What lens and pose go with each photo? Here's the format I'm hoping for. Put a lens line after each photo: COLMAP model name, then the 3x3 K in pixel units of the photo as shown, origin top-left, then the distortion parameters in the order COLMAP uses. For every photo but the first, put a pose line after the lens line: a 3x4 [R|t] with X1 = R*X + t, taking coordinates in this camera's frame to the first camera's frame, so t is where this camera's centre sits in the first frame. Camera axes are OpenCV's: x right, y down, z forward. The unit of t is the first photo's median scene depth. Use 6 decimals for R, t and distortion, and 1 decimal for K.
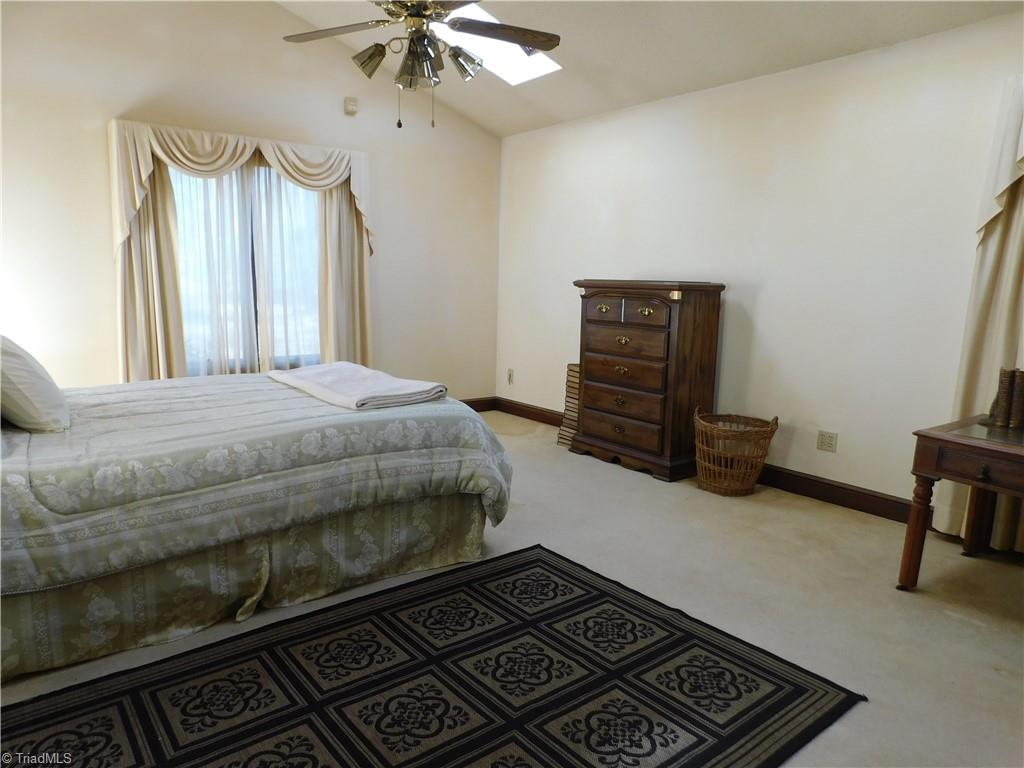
lens RADIAL K [[667.3, 0, 512.0], [0, 667.3, 384.0], [0, 0, 1]] dist [-0.067619, 0.051757]
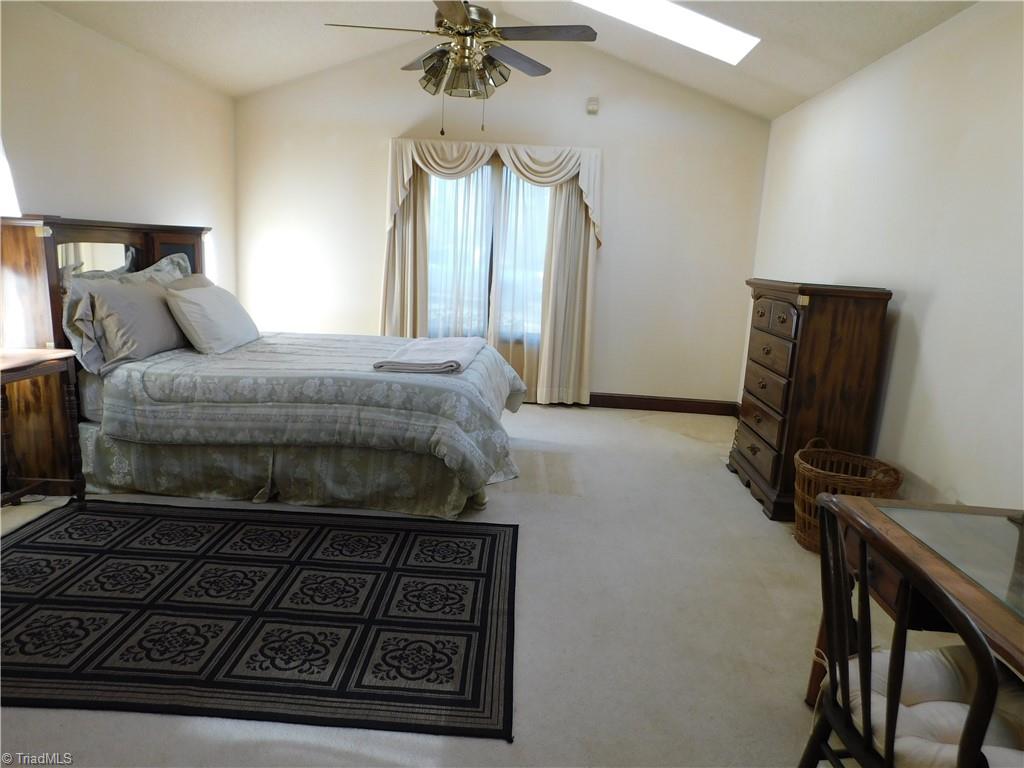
lens RADIAL K [[667.3, 0, 512.0], [0, 667.3, 384.0], [0, 0, 1]] dist [-0.067619, 0.051757]
pose [[0.773489, 0.144369, -0.617148, 0.780599], [-0.135146, 0.988887, 0.061948, -0.050177], [0.619233, 0.035489, 0.784405, 0.199182]]
